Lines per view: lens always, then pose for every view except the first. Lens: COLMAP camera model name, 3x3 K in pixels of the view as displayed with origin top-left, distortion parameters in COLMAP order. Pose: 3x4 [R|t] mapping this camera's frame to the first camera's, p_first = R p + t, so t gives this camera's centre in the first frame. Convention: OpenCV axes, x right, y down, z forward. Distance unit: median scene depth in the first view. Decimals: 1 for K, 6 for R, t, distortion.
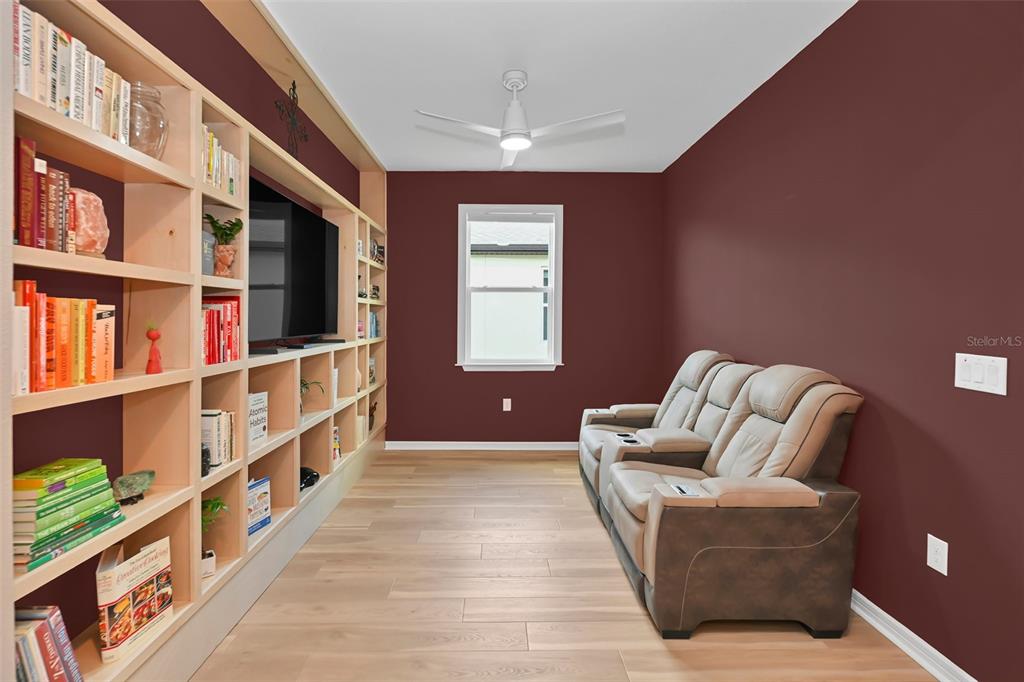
lens RADIAL K [[466.2, 0, 496.6], [0, 466.2, 332.0], [0, 0, 1]] dist [-0.007273, -0.001211]
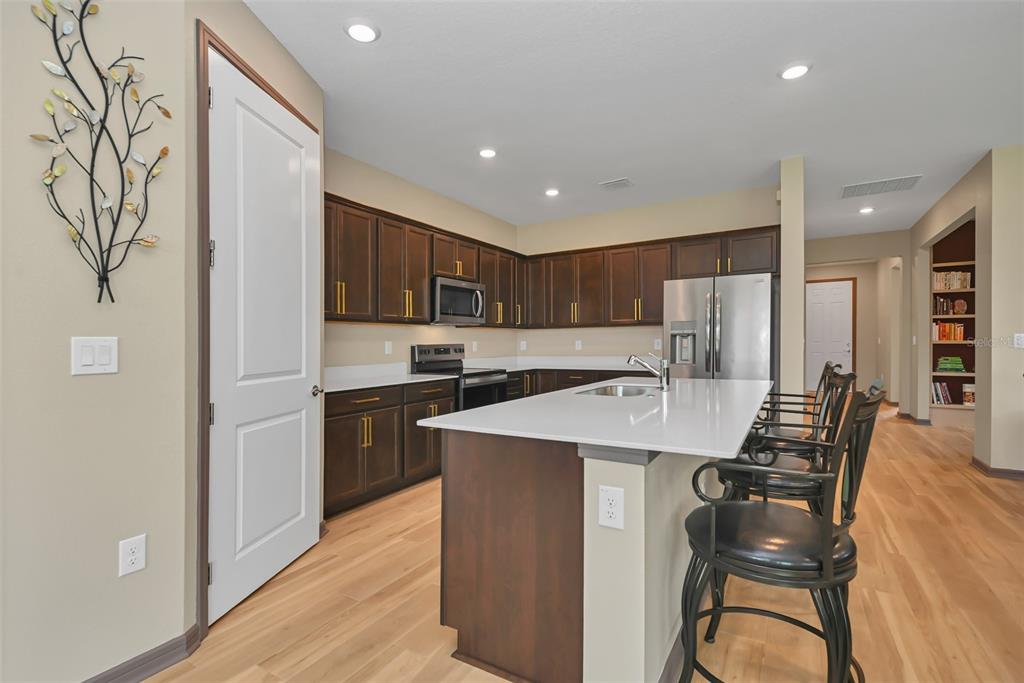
lens RADIAL K [[466.2, 0, 516.0], [0, 466.2, 337.8], [0, 0, 1]] dist [-0.007273, -0.001211]
pose [[-0.537912, -0.020509, -0.842752, 3.600825], [-0.024238, 0.999667, -0.008857, 0.149888], [0.842653, 0.015662, -0.538230, -0.171014]]
